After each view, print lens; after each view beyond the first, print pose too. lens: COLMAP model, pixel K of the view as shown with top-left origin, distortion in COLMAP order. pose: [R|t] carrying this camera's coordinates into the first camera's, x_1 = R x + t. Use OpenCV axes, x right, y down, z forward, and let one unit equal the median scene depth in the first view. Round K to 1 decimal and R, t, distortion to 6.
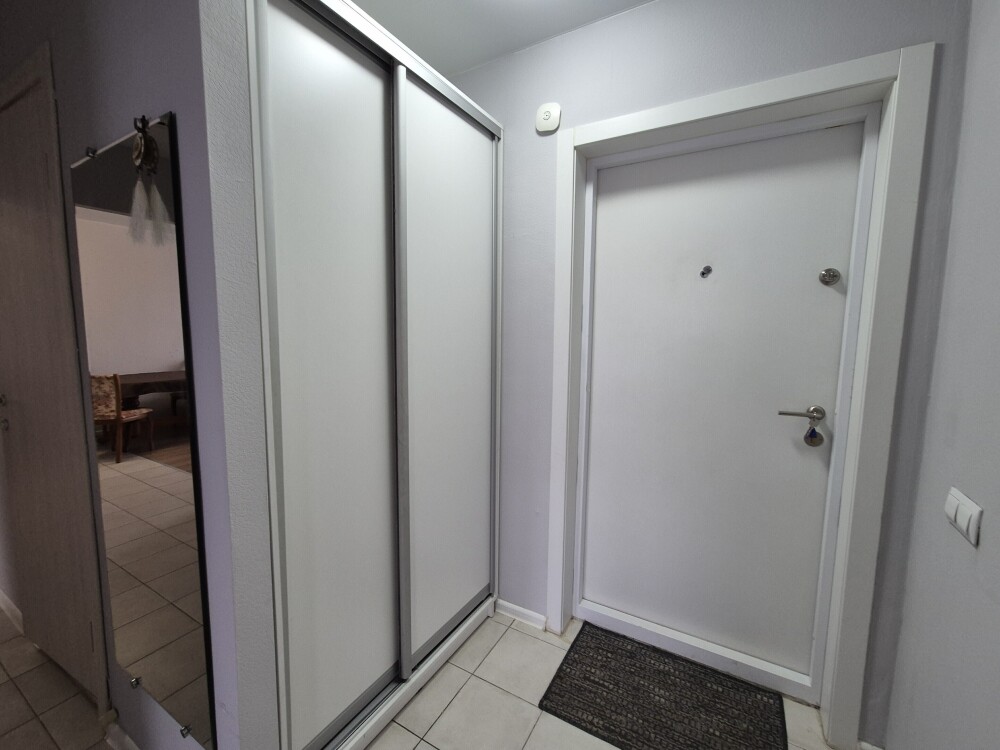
lens RADIAL K [[416.4, 0, 497.0], [0, 416.4, 370.0], [0, 0, 1]] dist [0.002657, 0.002566]
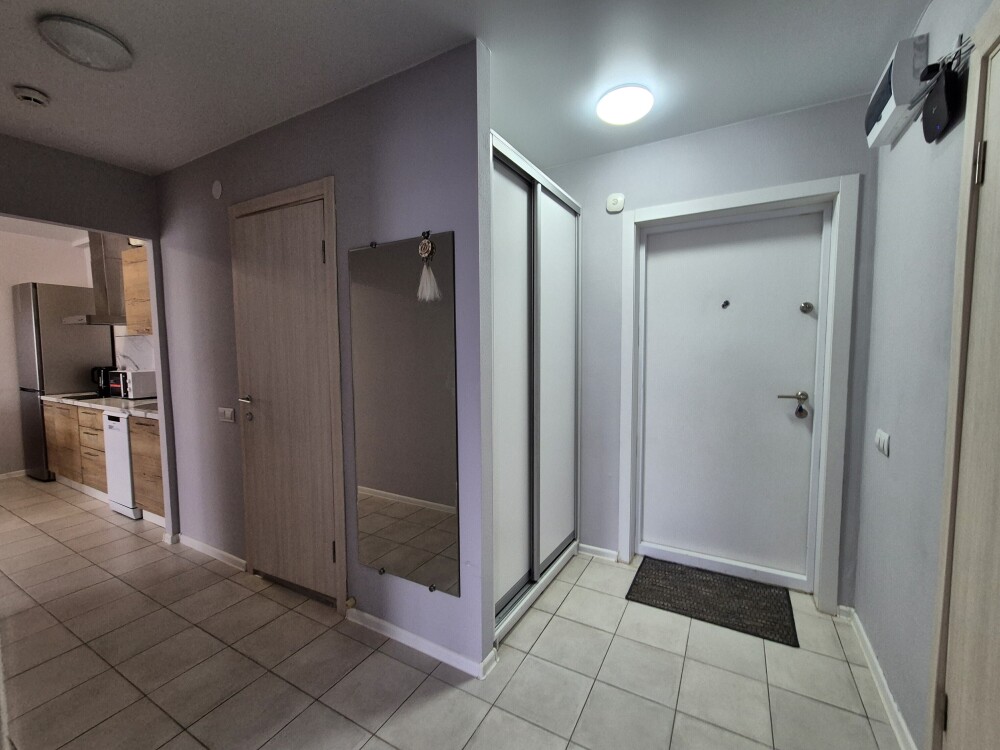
lens RADIAL K [[416.4, 0, 499.4], [0, 416.4, 376.0], [0, 0, 1]] dist [0.002657, 0.002566]
pose [[0.999724, -0.017302, 0.015891, -0.358195], [0.017876, 0.999166, -0.036700, 0.063599], [-0.015242, 0.036974, 0.999200, -0.500138]]
